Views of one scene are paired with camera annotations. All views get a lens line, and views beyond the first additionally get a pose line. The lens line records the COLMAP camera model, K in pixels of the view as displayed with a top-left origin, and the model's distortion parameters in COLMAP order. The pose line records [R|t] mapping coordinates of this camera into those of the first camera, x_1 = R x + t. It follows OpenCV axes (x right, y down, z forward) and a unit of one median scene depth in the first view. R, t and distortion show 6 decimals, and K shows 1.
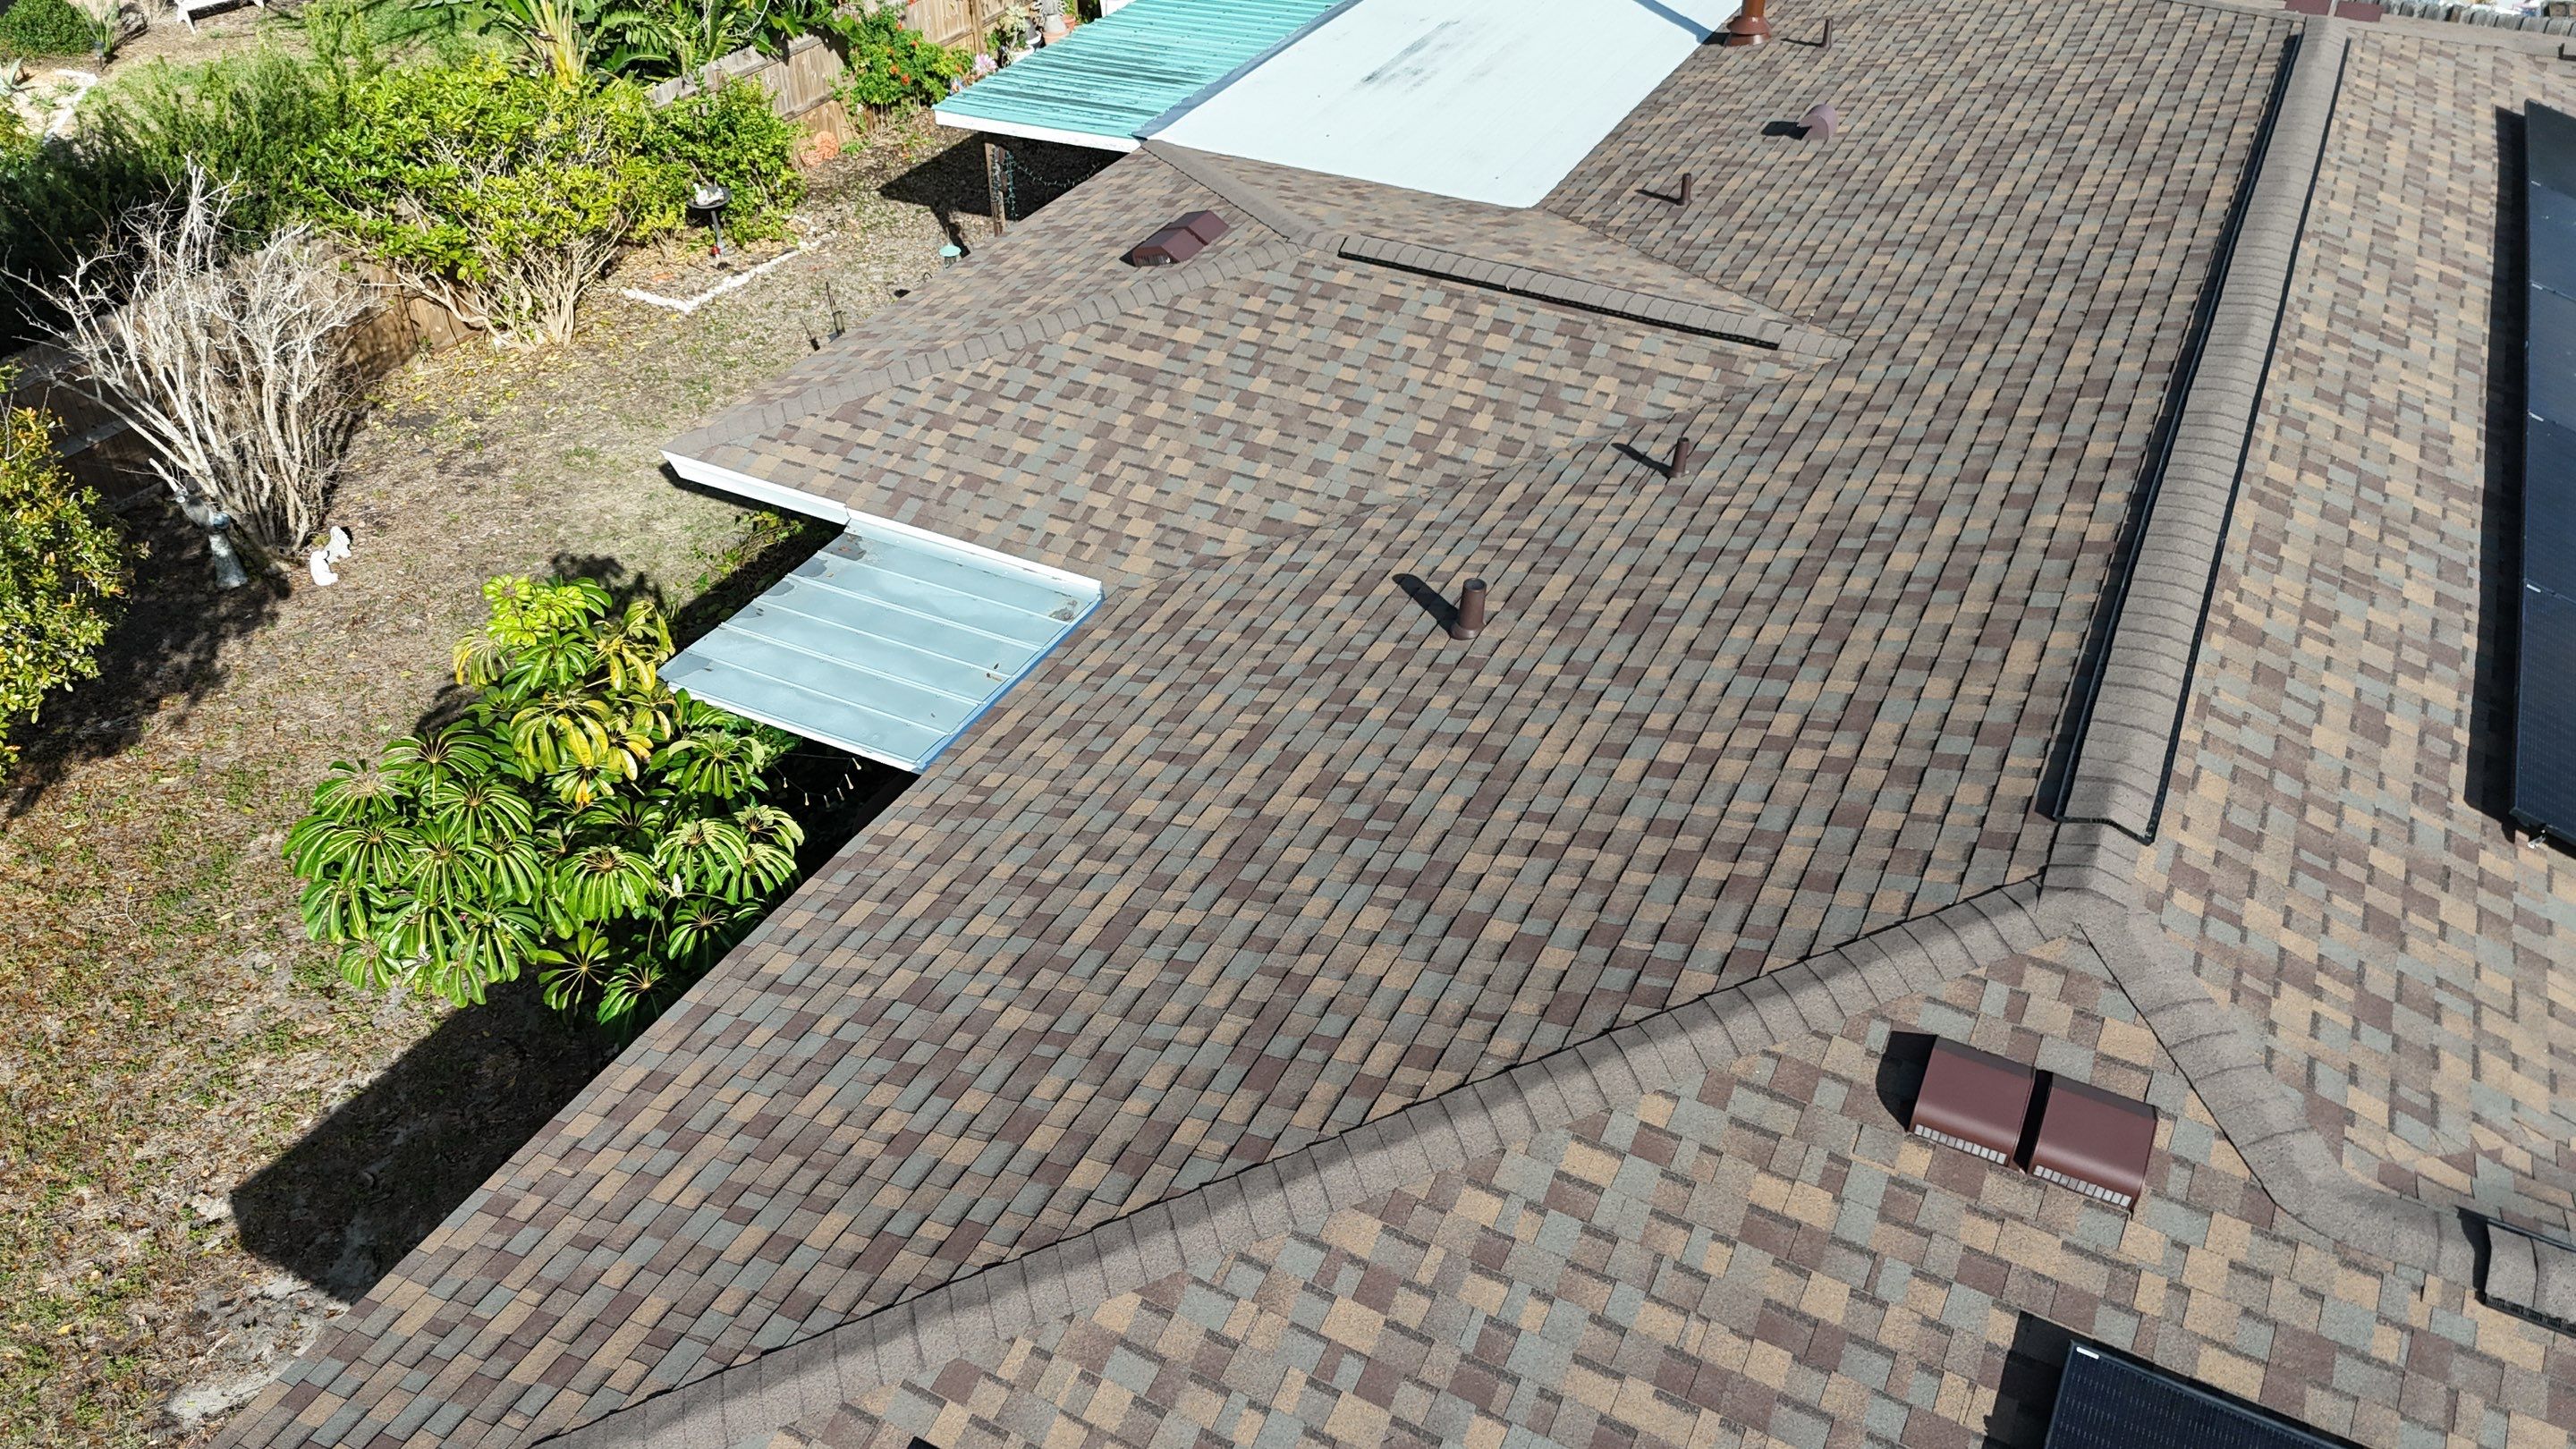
lens RADIAL K [[1892.1, 0, 1288.4], [0, 1892.1, 724.0], [0, 0, 1]] dist [0.078821, -0.074210]
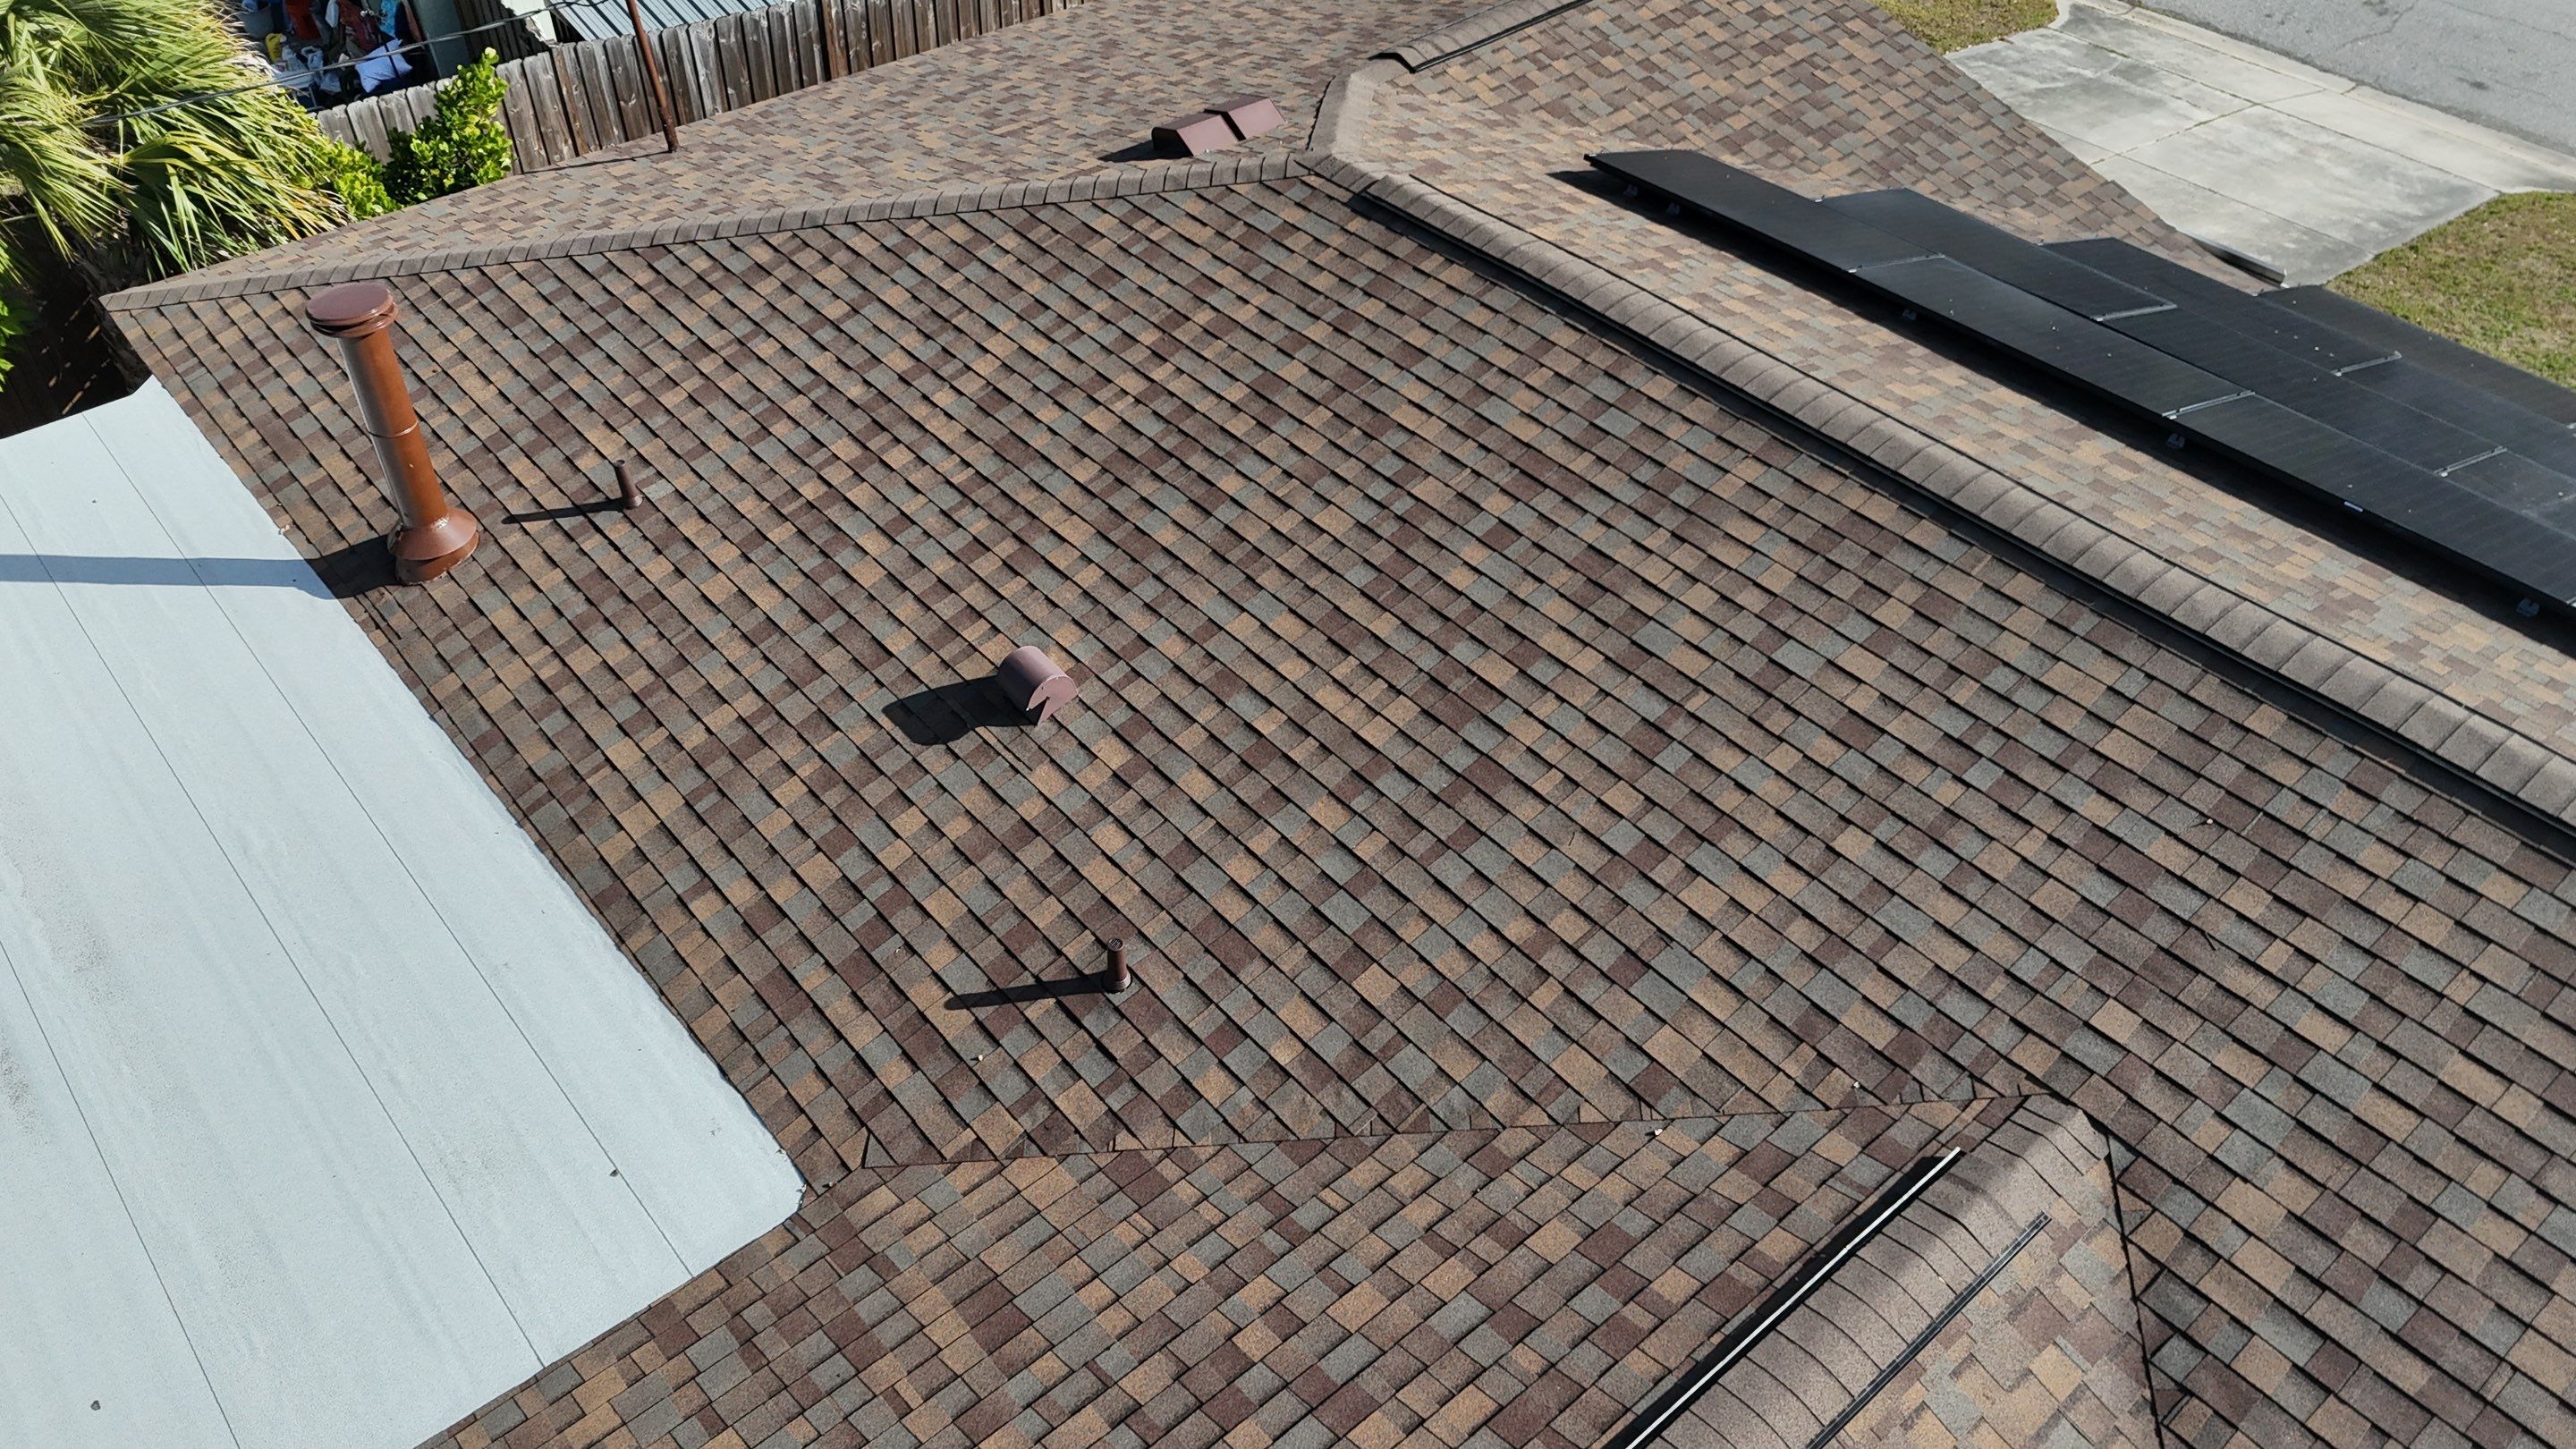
lens RADIAL K [[1892.1, 0, 1281.8], [0, 1892.1, 740.1], [0, 0, 1]] dist [0.078821, -0.074210]
pose [[0.381858, -0.622181, 0.683429, -0.116537], [0.552844, 0.746352, 0.370570, -0.705733], [-0.740641, 0.236324, 0.628969, 0.929698]]
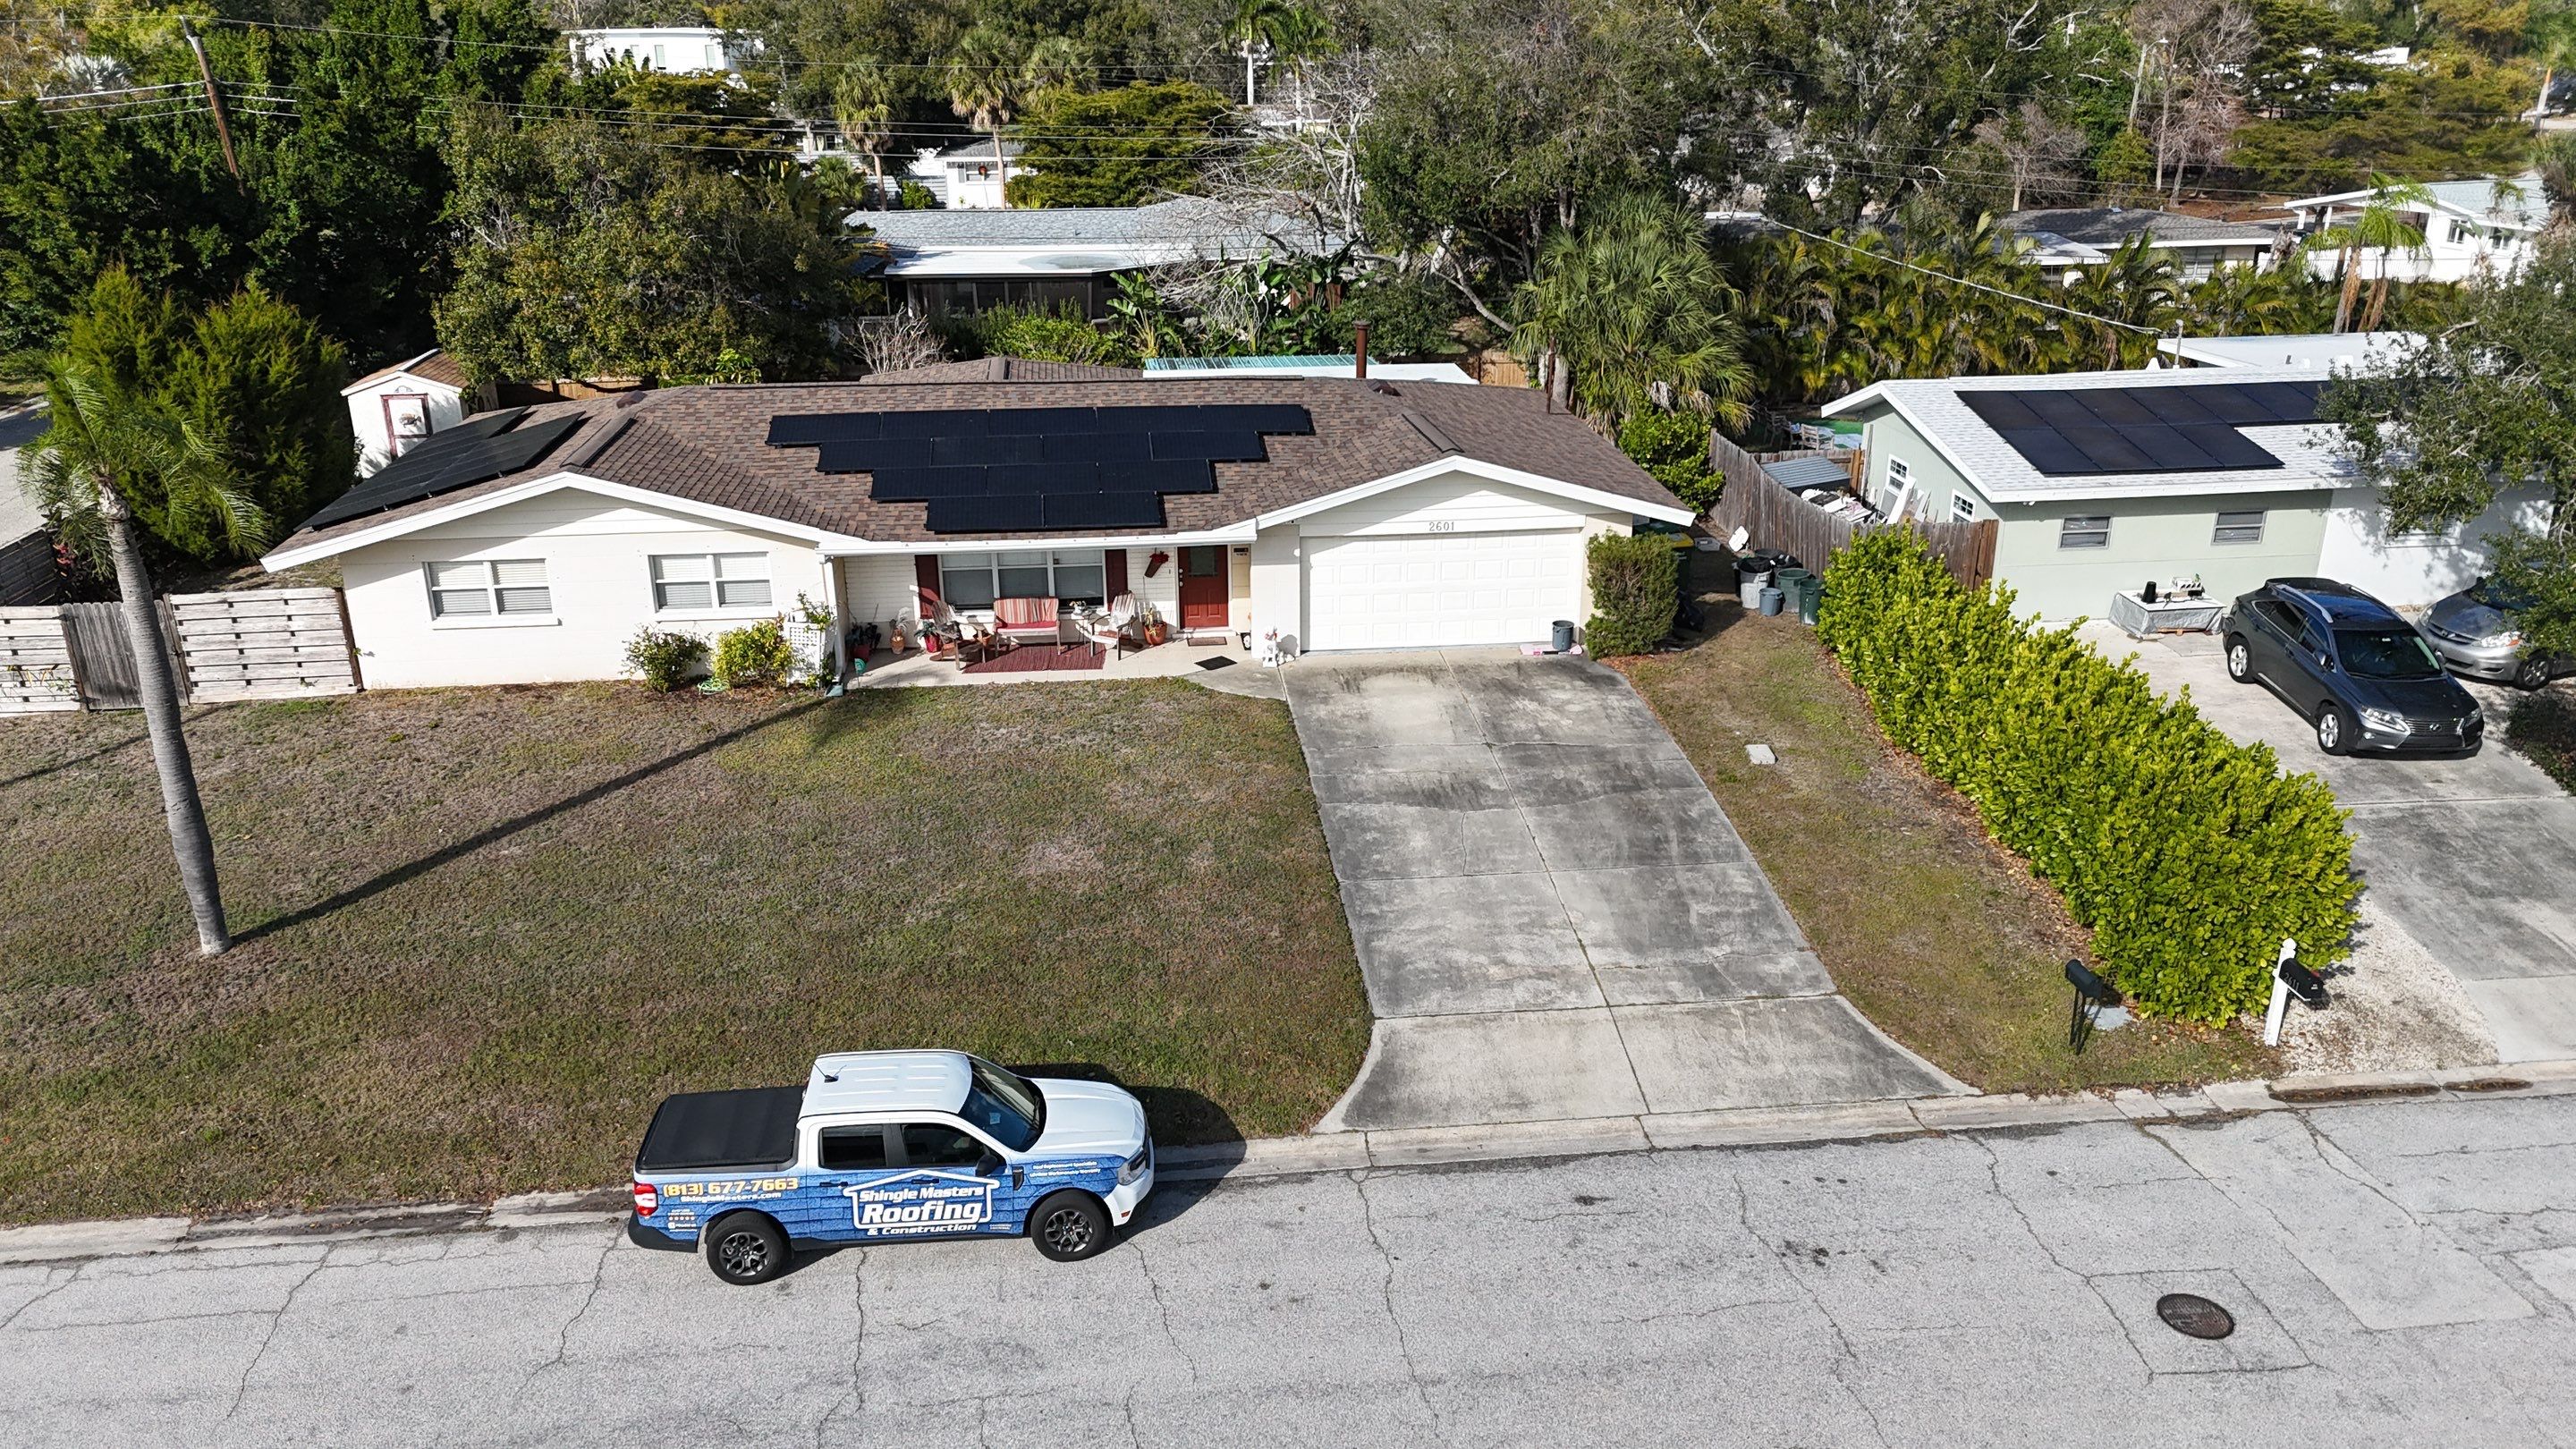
lens RADIAL K [[1892.1, 0, 1294.7], [0, 1892.1, 743.3], [0, 0, 1]] dist [0.078821, -0.074210]
pose [[0.552015, 0.299478, -0.778198, 3.666954], [-0.502459, 0.864273, -0.023817, 0.144362], [0.665443, 0.404160, 0.627567, -0.450323]]
